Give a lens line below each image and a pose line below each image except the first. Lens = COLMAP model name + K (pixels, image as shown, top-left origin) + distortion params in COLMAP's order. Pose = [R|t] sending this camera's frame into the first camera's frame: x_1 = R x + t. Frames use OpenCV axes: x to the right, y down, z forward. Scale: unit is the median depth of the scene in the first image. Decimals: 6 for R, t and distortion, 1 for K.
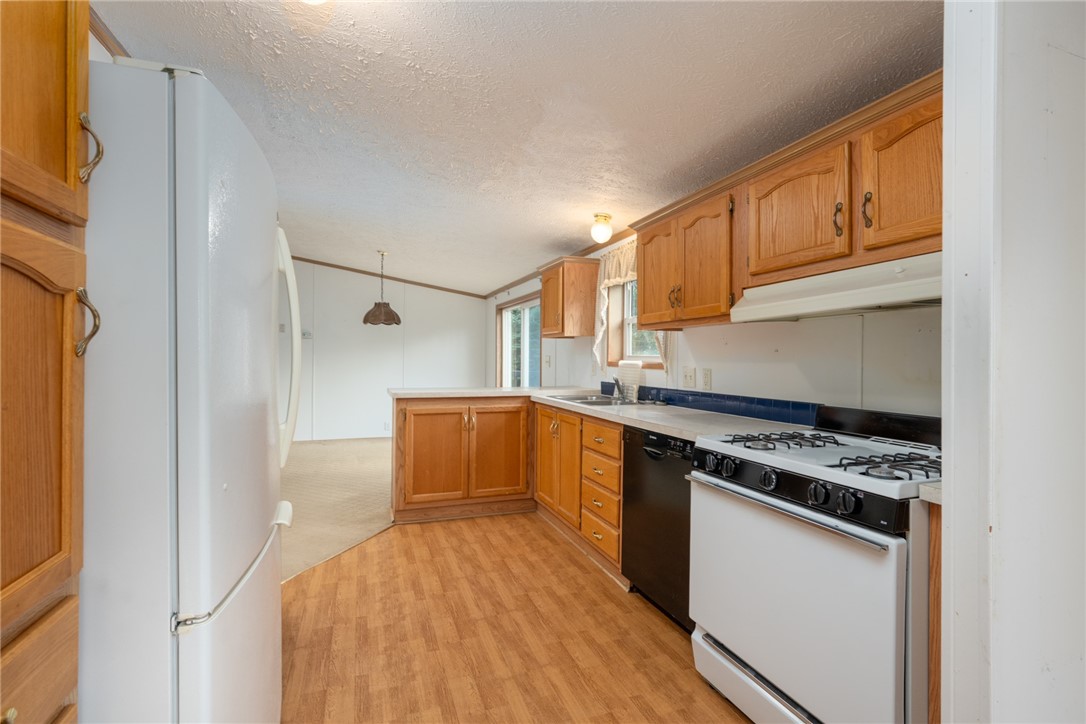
lens RADIAL K [[503.2, 0, 542.5], [0, 503.2, 358.2], [0, 0, 1]] dist [0.001686, 0.000101]
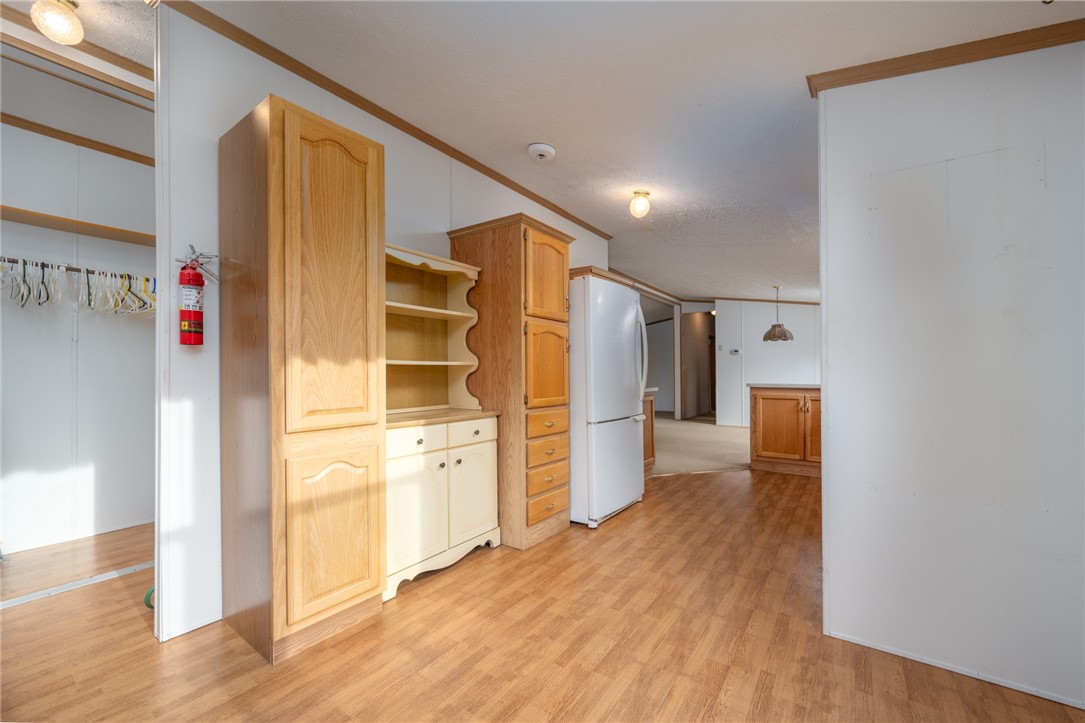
lens RADIAL K [[433.6, 0, 541.8], [0, 433.6, 369.8], [0, 0, 1]] dist [-0.000175, -0.000051]
pose [[0.566968, -0.016507, -0.823575, 0.430420], [0.004461, 0.999846, -0.016970, 0.043992], [0.823728, 0.005947, 0.566954, -0.275845]]
